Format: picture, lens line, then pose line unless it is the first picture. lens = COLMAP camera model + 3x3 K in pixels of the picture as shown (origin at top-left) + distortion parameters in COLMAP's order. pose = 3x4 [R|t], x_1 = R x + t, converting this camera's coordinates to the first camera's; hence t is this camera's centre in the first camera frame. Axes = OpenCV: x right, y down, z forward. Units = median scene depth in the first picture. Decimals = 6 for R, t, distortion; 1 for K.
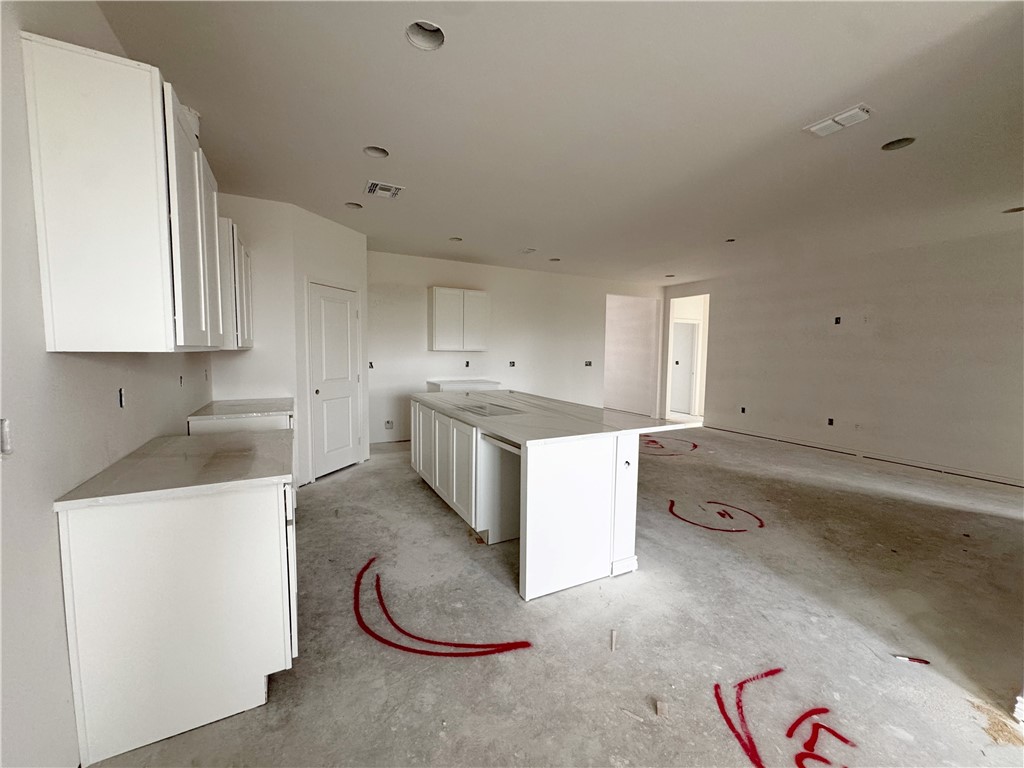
lens RADIAL K [[407.9, 0, 511.0], [0, 407.9, 383.5], [0, 0, 1]] dist [-0.000643, -0.000293]
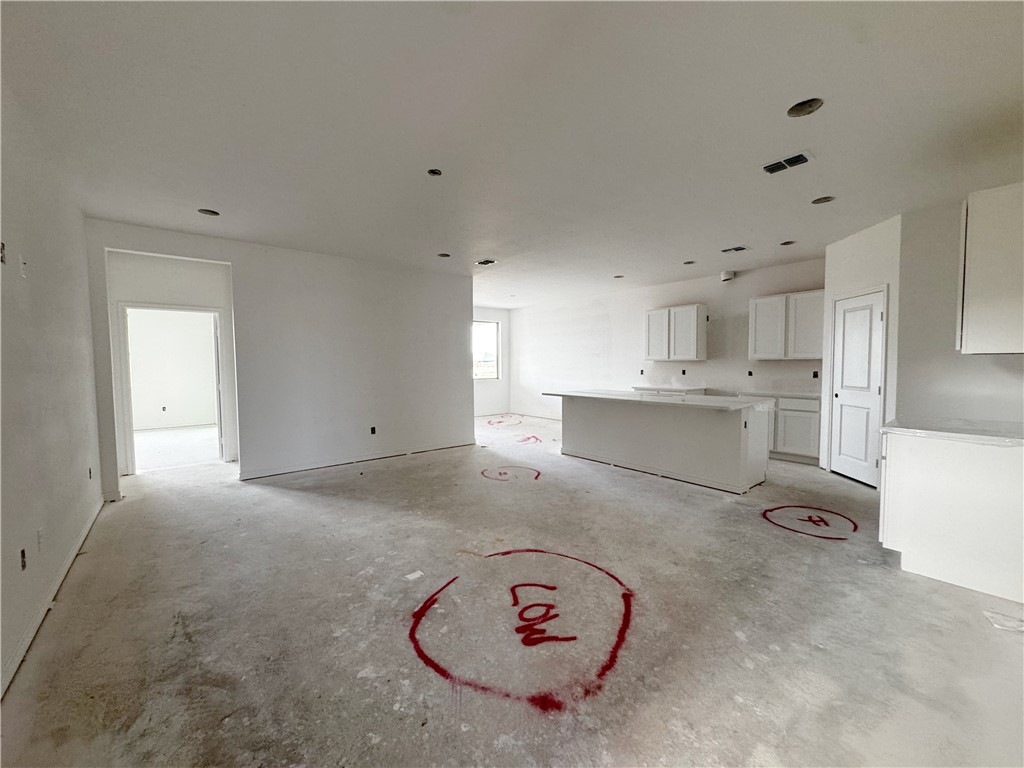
lens RADIAL K [[407.9, 0, 512.6], [0, 407.9, 382.9], [0, 0, 1]] dist [-0.000643, -0.000293]
pose [[-0.979179, 0.004752, -0.202945, 0.777749], [-0.020756, 0.992143, 0.123375, -0.165070], [0.201936, 0.125018, -0.971387, 2.342462]]
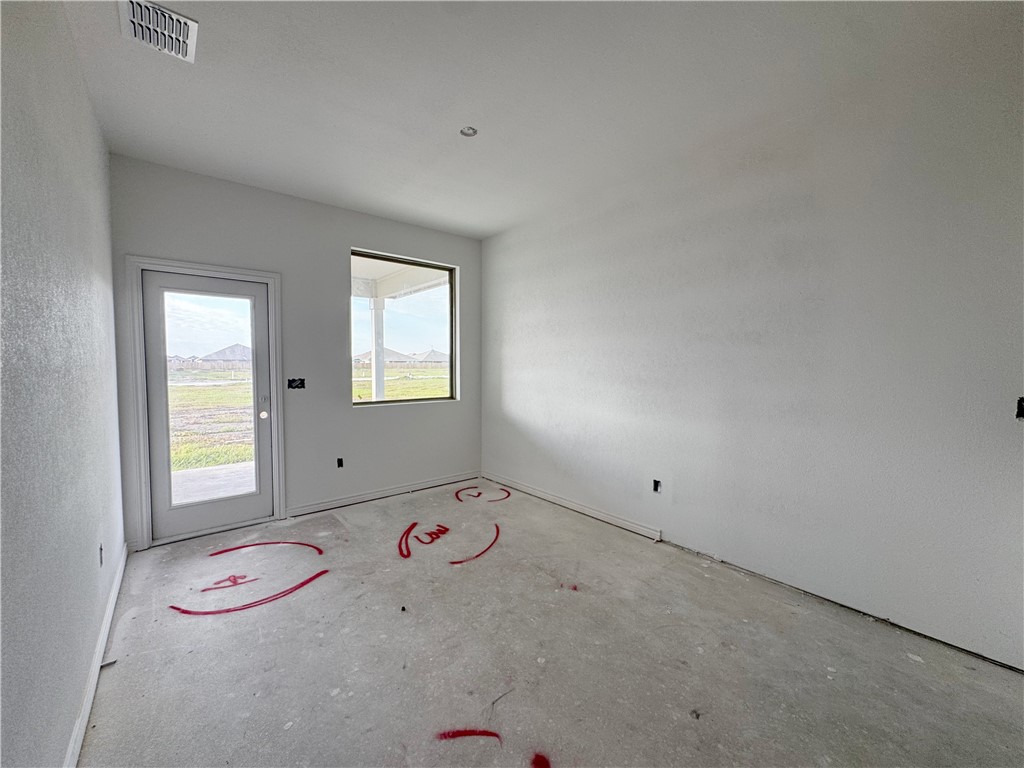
lens RADIAL K [[407.9, 0, 508.9], [0, 407.9, 384.2], [0, 0, 1]] dist [-0.000643, -0.000293]
pose [[-0.979434, -0.008816, -0.201573, 0.366324], [-0.035649, 0.990889, 0.129879, -0.037243], [0.198591, 0.134394, -0.970824, 0.658414]]
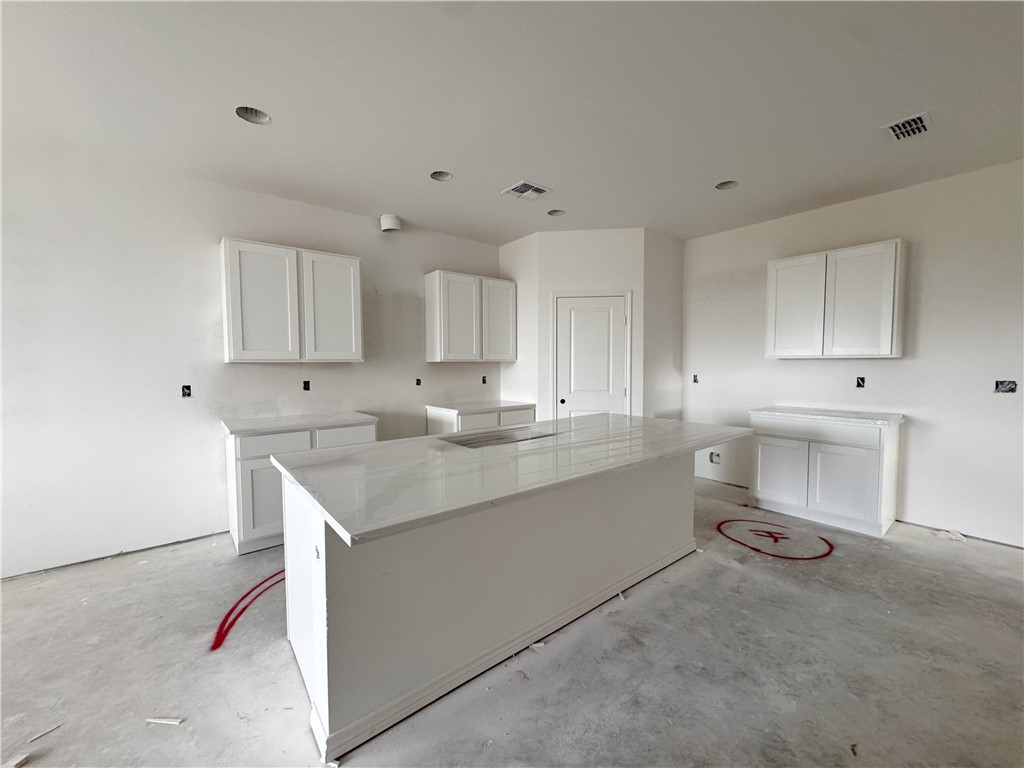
lens RADIAL K [[407.9, 0, 512.6], [0, 407.9, 383.1], [0, 0, 1]] dist [-0.000643, -0.000293]
pose [[0.193718, 0.035218, -0.980425, 0.633927], [-0.070365, 0.997280, 0.021921, -0.048330], [0.978531, 0.064741, 0.195669, 0.818051]]
